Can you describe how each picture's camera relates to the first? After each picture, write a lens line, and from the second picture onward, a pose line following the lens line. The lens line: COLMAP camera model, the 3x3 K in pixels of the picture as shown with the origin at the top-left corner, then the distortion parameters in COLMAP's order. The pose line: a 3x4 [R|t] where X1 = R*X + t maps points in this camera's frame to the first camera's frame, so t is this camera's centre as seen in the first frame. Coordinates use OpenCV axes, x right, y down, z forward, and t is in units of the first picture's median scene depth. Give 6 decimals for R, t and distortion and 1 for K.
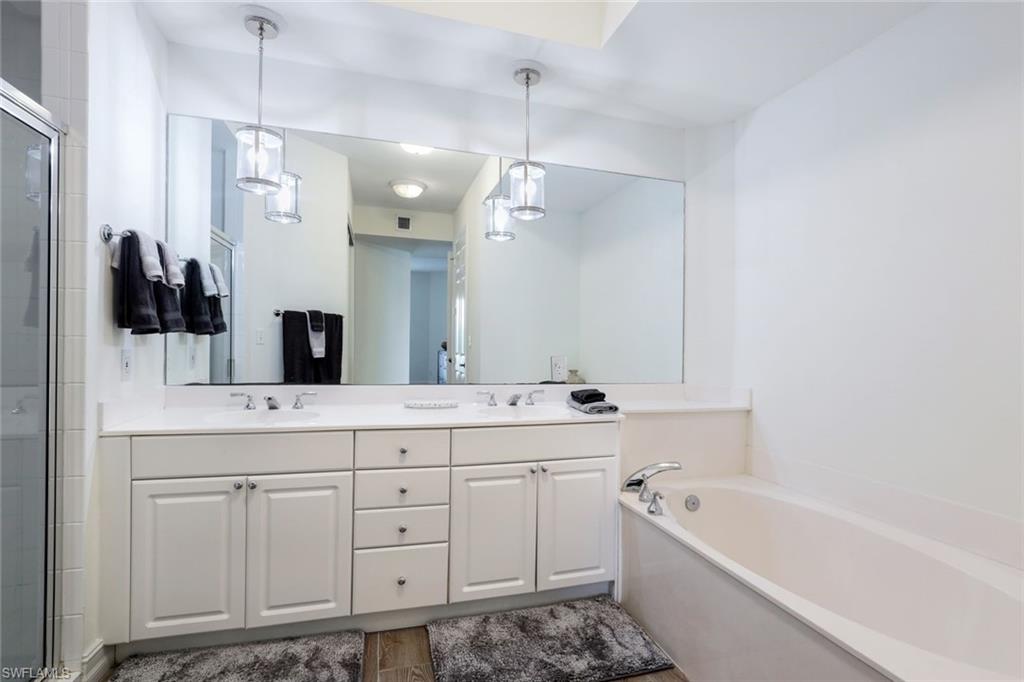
lens RADIAL K [[474.2, 0, 537.3], [0, 474.2, 345.2], [0, 0, 1]] dist [-0.034989, 0.004910]
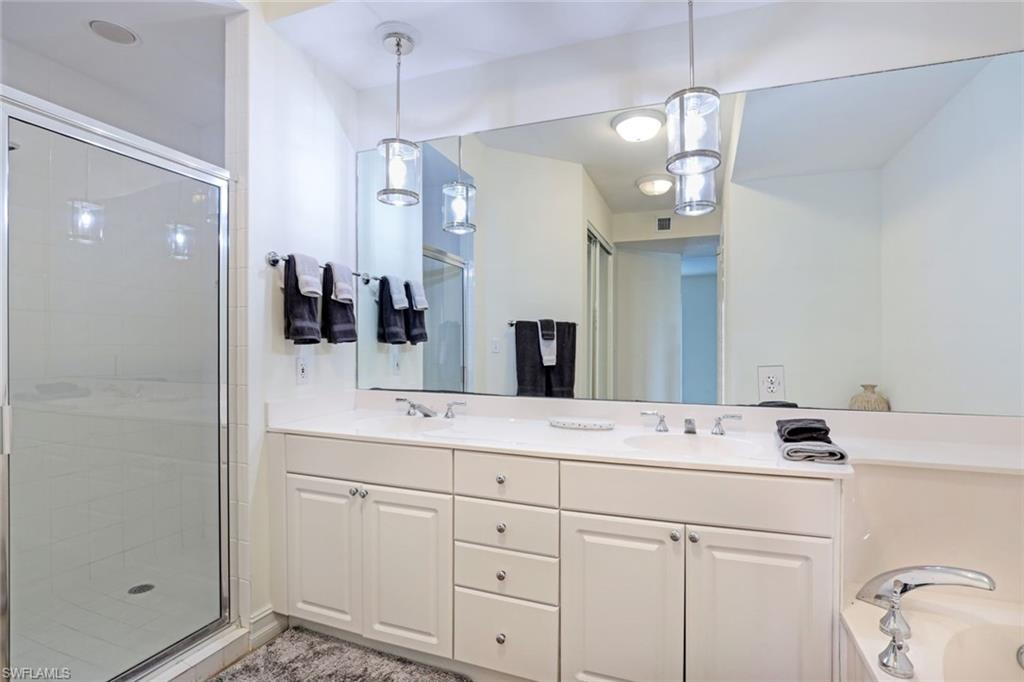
lens RADIAL K [[474.2, 0, 514.1], [0, 474.2, 343.7], [0, 0, 1]] dist [-0.034989, 0.004910]
pose [[0.796690, -0.021212, -0.604016, 0.200724], [0.008757, 0.999684, -0.023558, 0.005109], [0.604325, 0.013479, 0.796624, 0.304588]]
